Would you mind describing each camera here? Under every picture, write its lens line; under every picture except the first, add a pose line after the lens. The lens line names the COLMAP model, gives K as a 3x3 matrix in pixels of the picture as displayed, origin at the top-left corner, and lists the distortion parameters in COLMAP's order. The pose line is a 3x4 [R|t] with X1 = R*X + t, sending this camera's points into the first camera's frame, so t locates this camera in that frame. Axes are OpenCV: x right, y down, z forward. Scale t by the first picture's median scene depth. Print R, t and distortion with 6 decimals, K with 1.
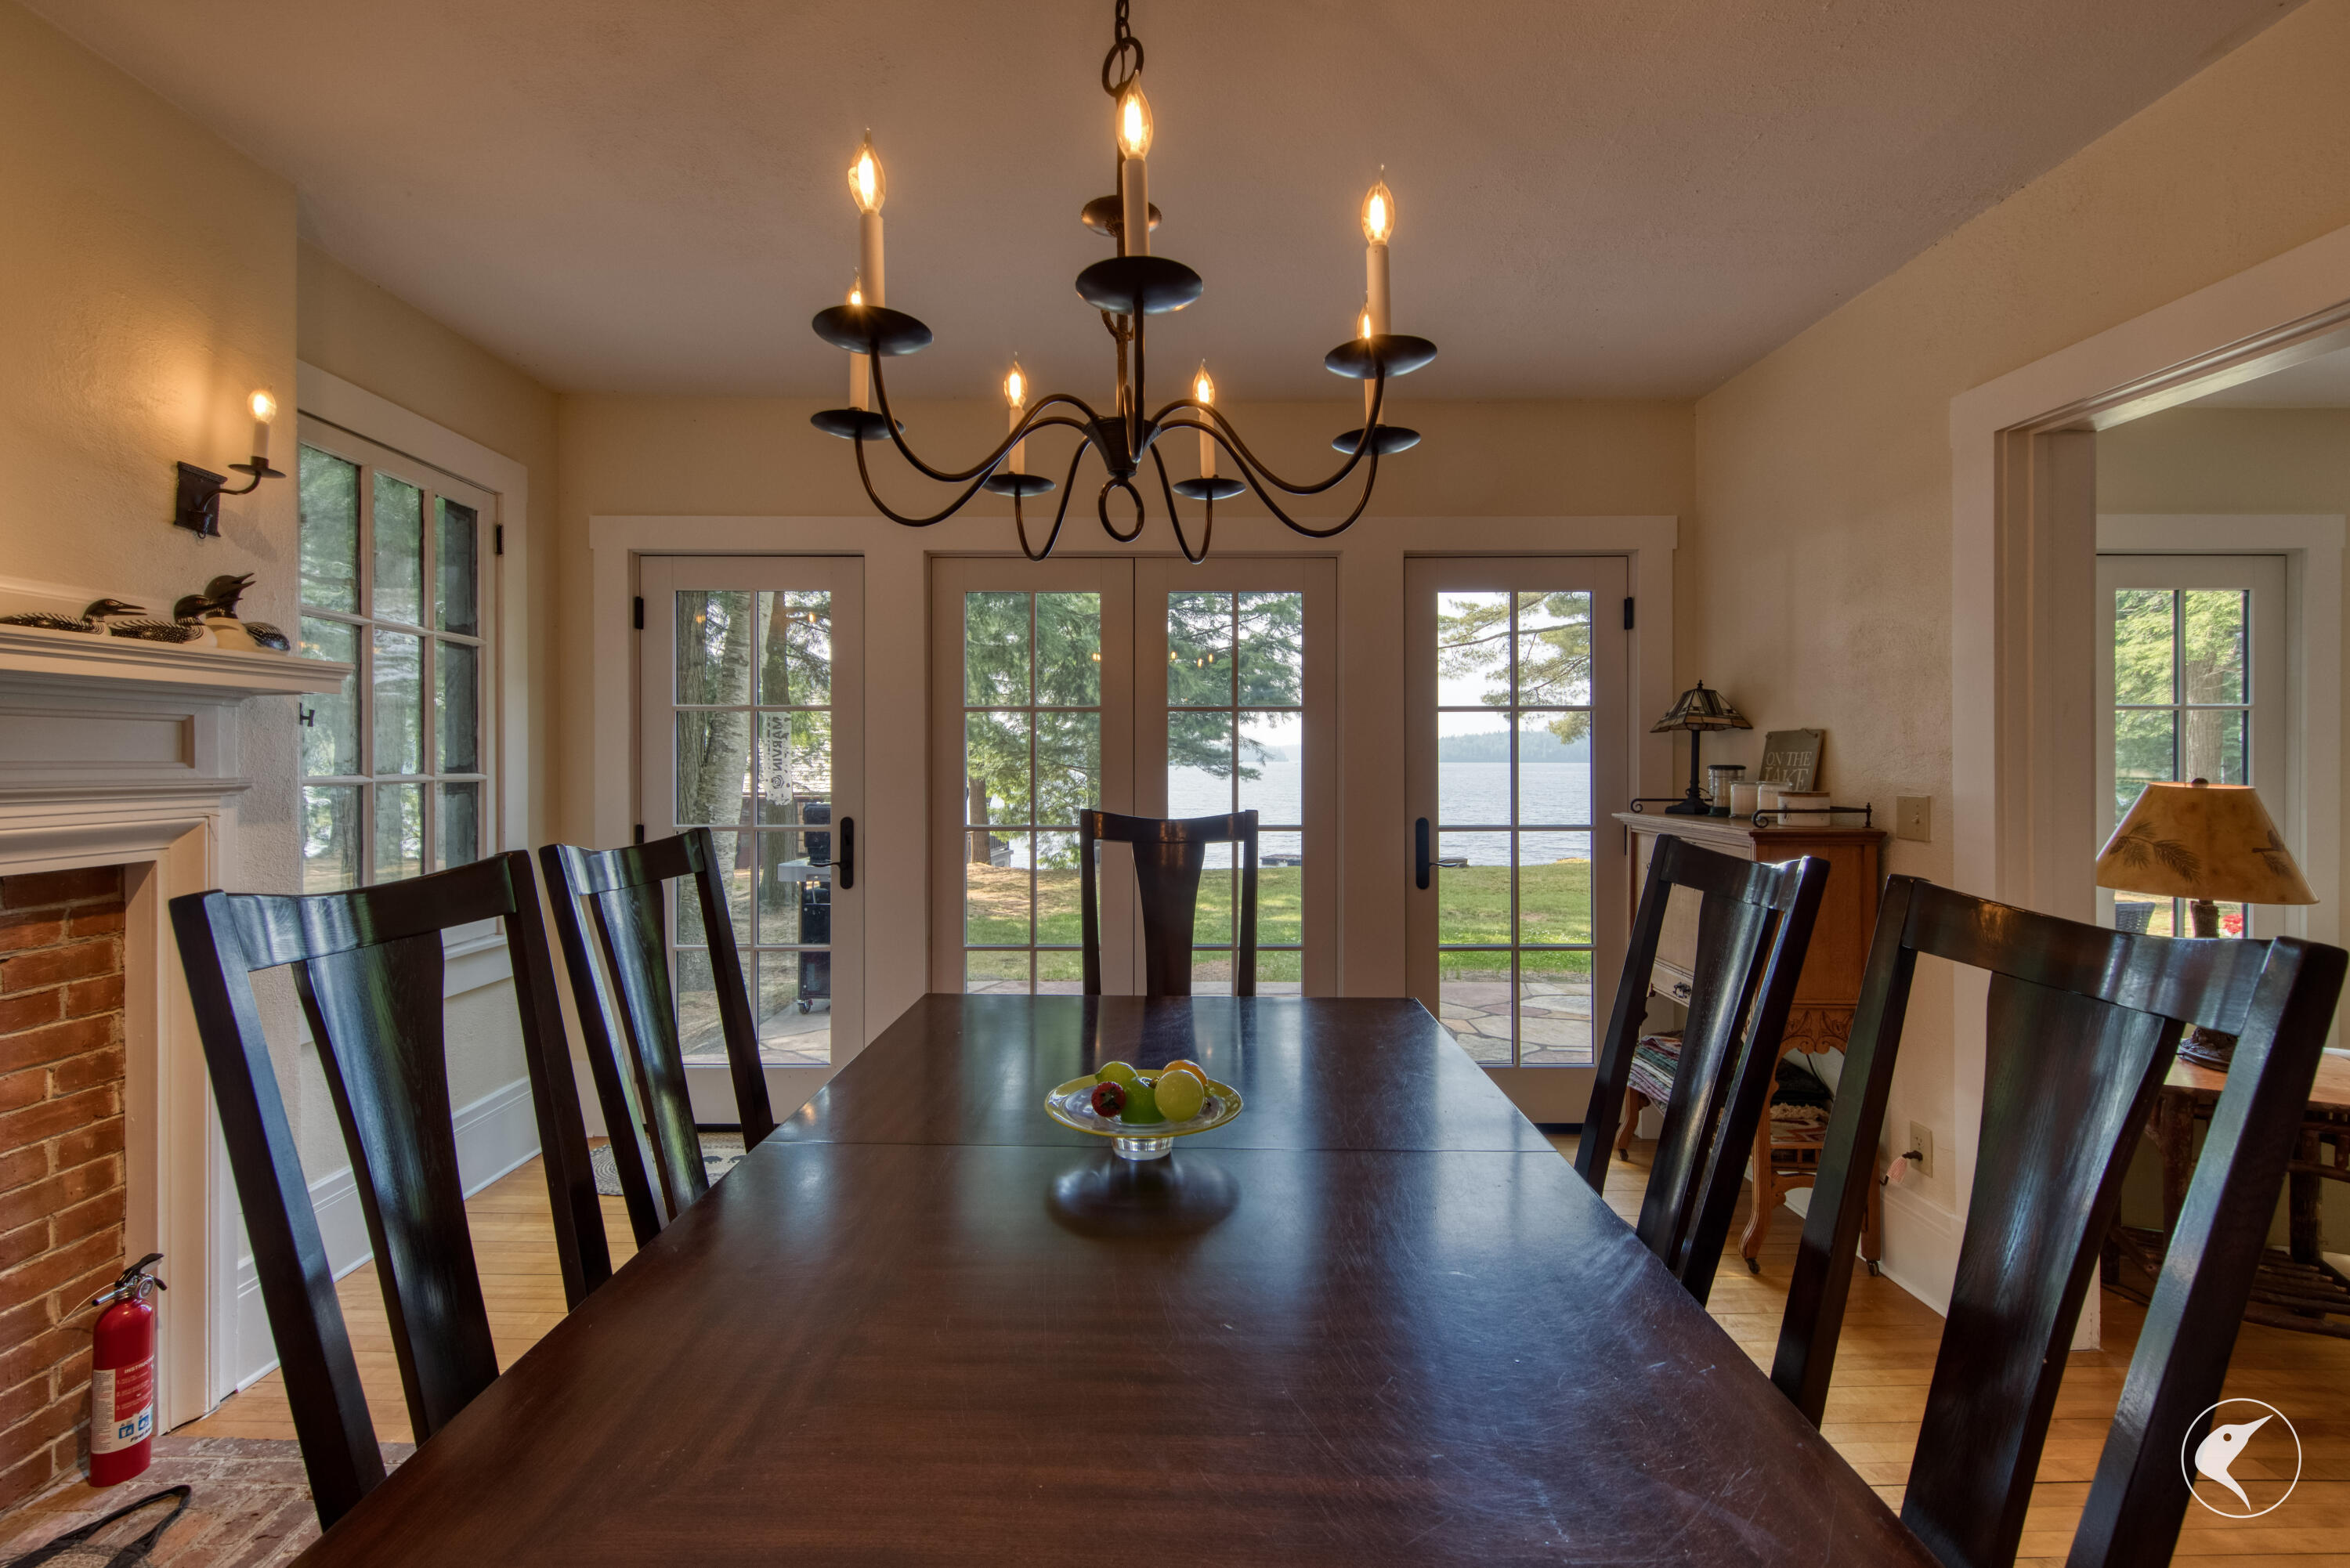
lens RADIAL K [[1022.7, 0, 1175.9], [0, 1022.7, 768.9], [0, 0, 1]] dist [-0.003515, -0.000686]
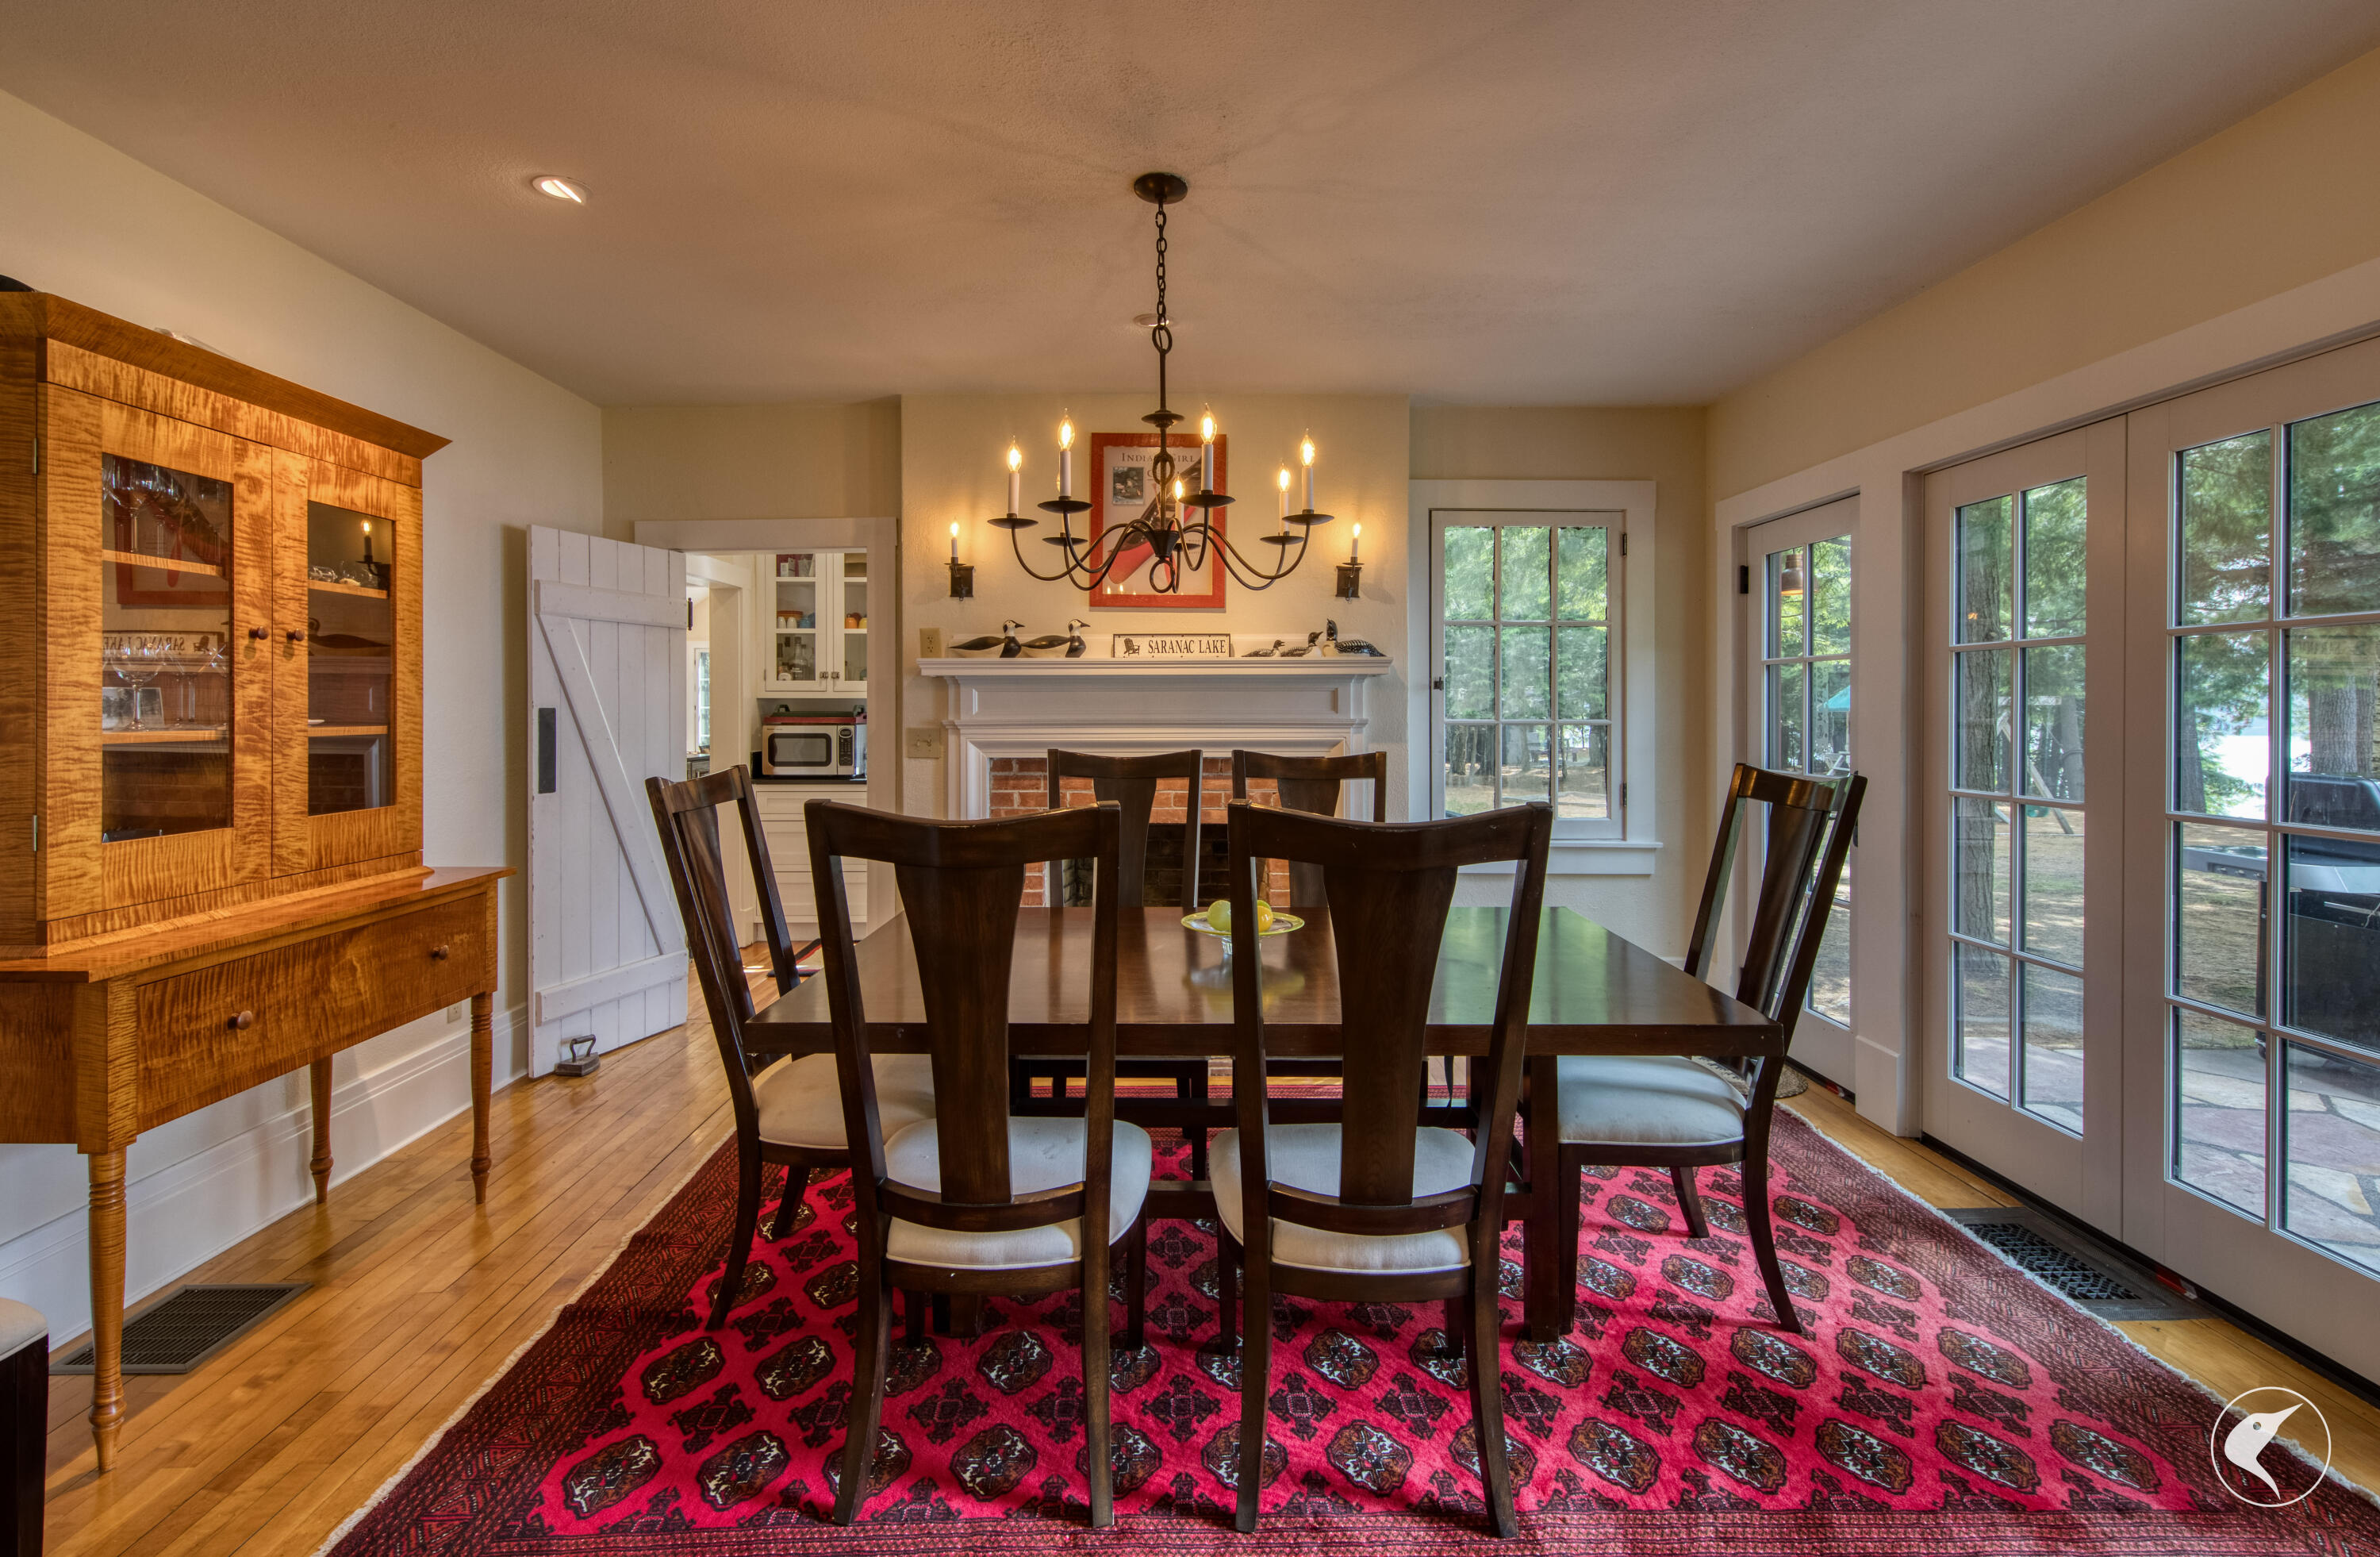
lens RADIAL K [[1131.9, 0, 1152.0], [0, 1131.9, 713.6], [0, 0, 1]] dist [-0.000884, -0.000172]
pose [[-0.022054, 0.002809, -0.999753, 1.247779], [-0.008422, 0.999960, 0.002995, -0.004144], [0.999721, 0.008486, -0.022029, 0.629114]]
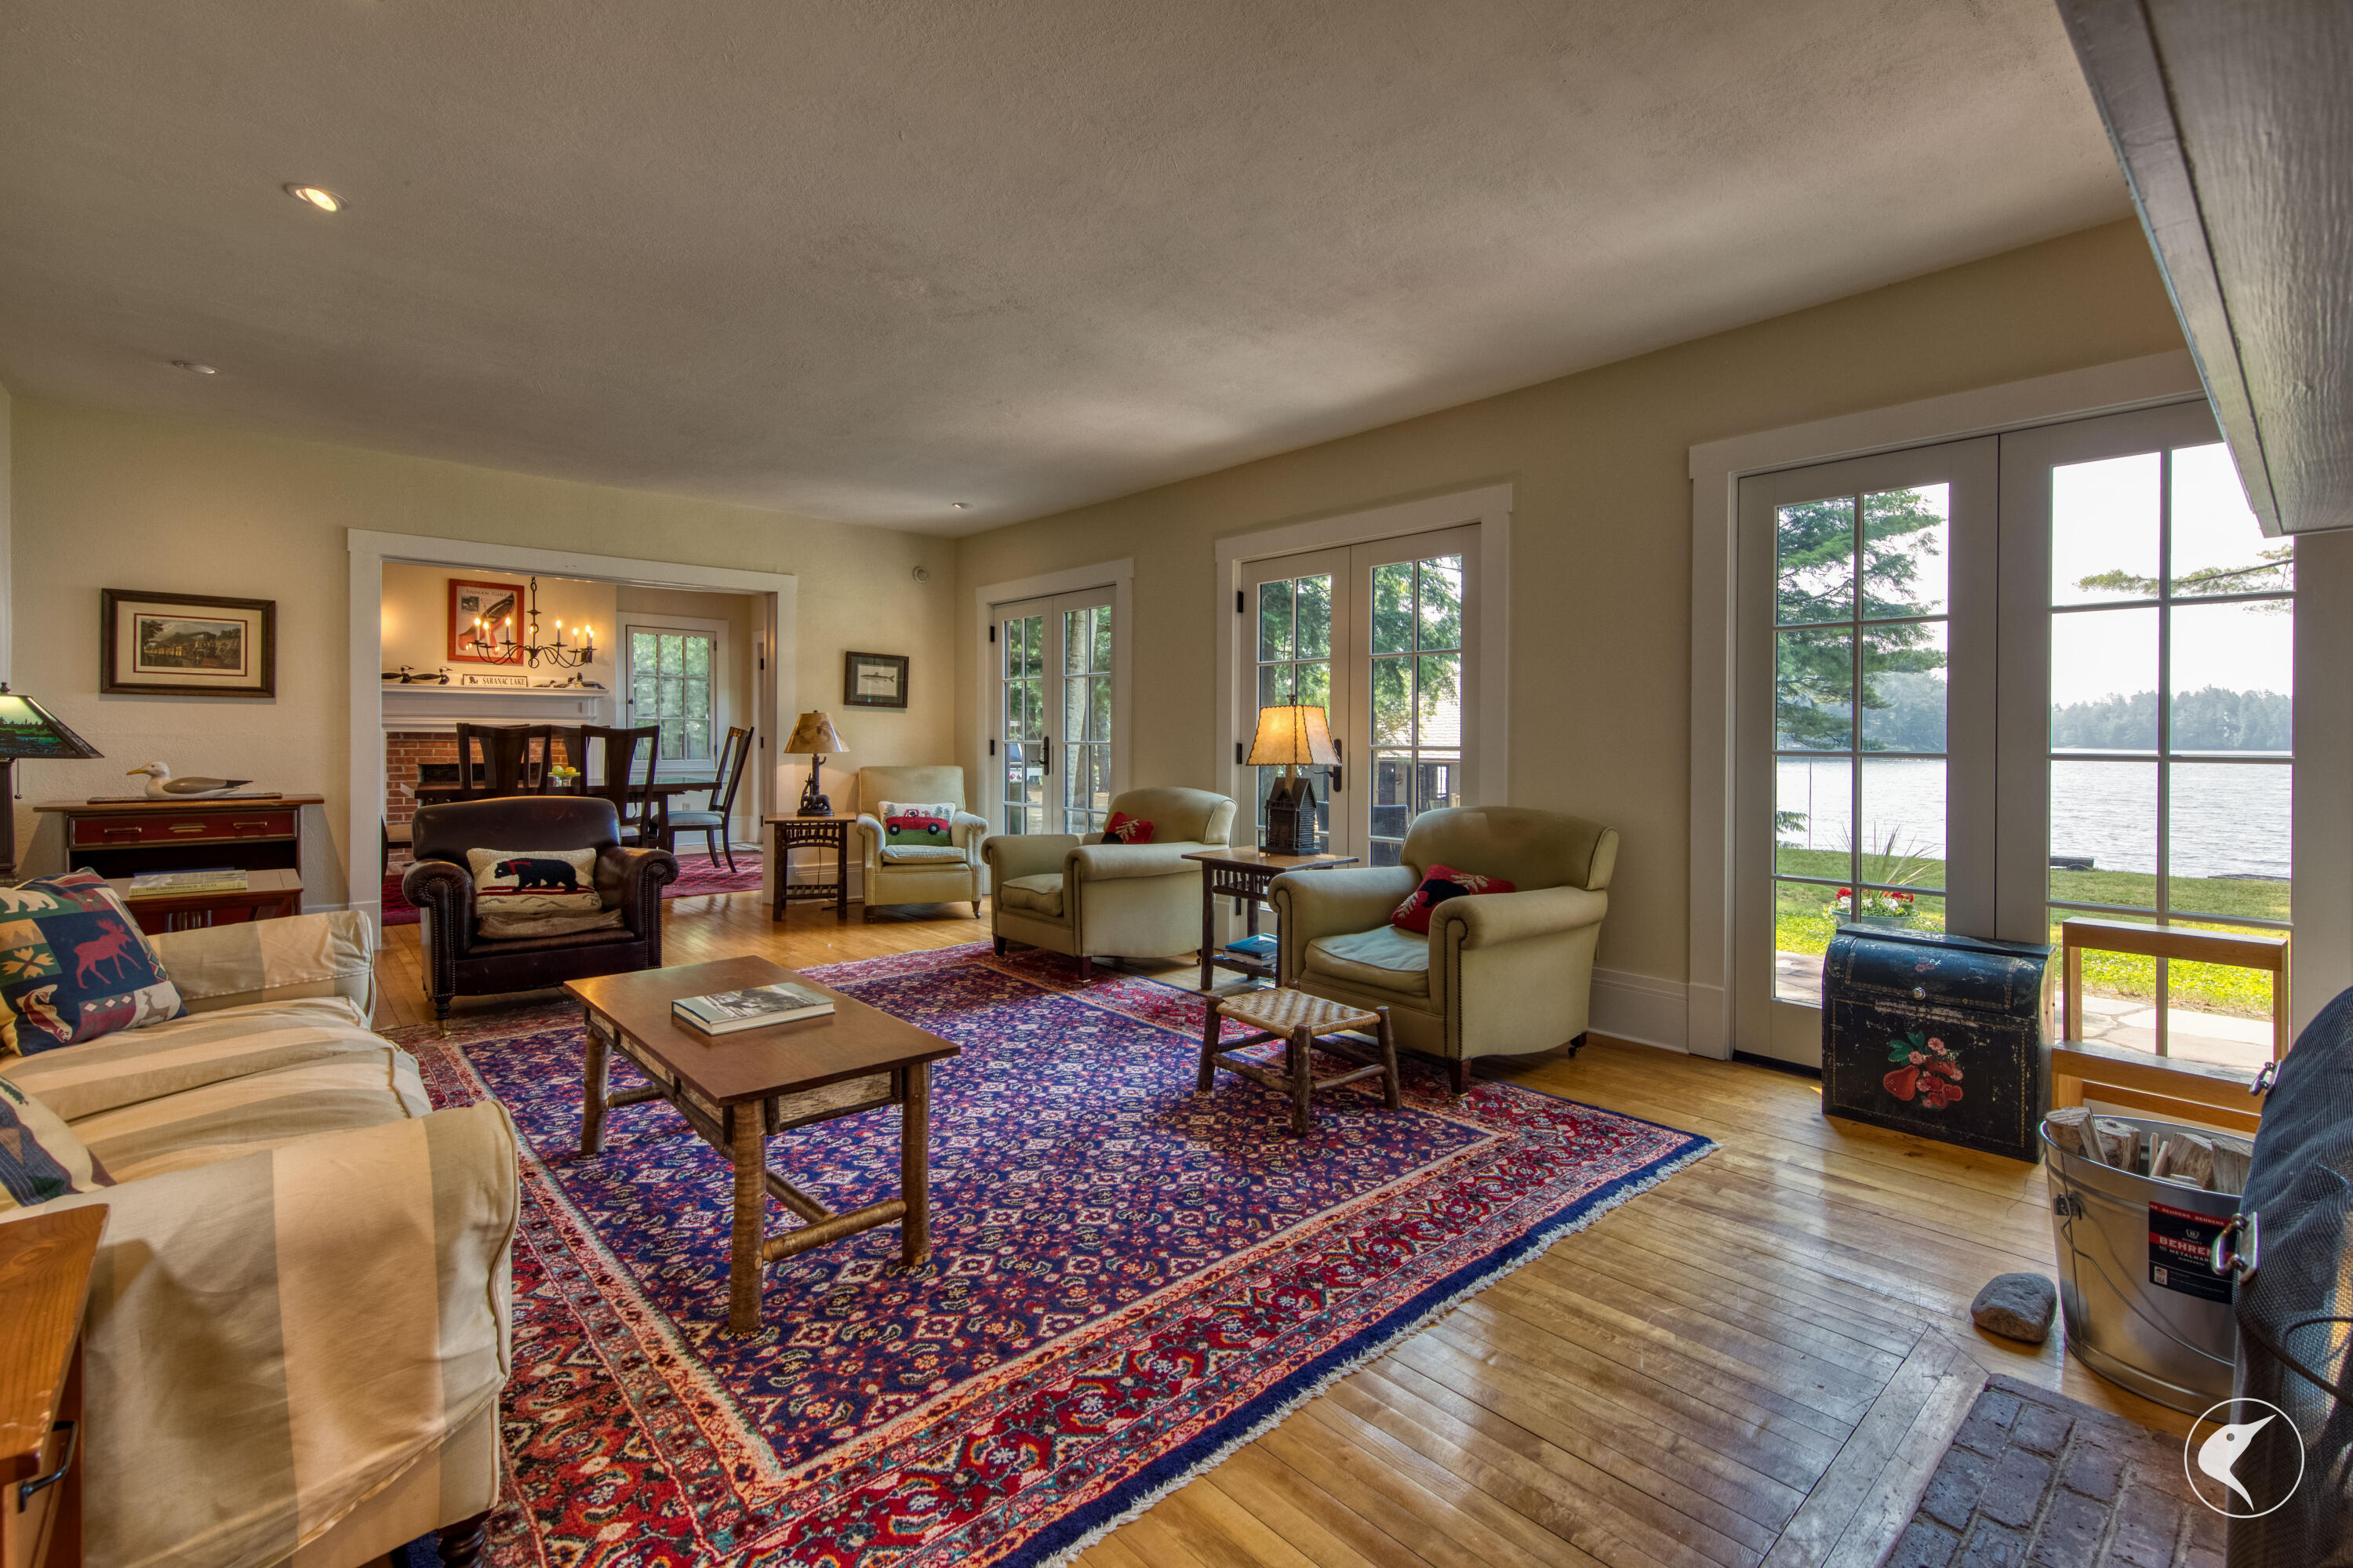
lens RADIAL K [[1016.7, 0, 1178.6], [0, 1016.7, 739.1], [0, 0, 1]] dist [-0.000998, -0.000101]
pose [[0.664691, 0.004614, -0.747104, 4.091357], [-0.009936, 0.999947, -0.002664, 0.097455], [0.747052, 0.009194, 0.664702, -0.057368]]
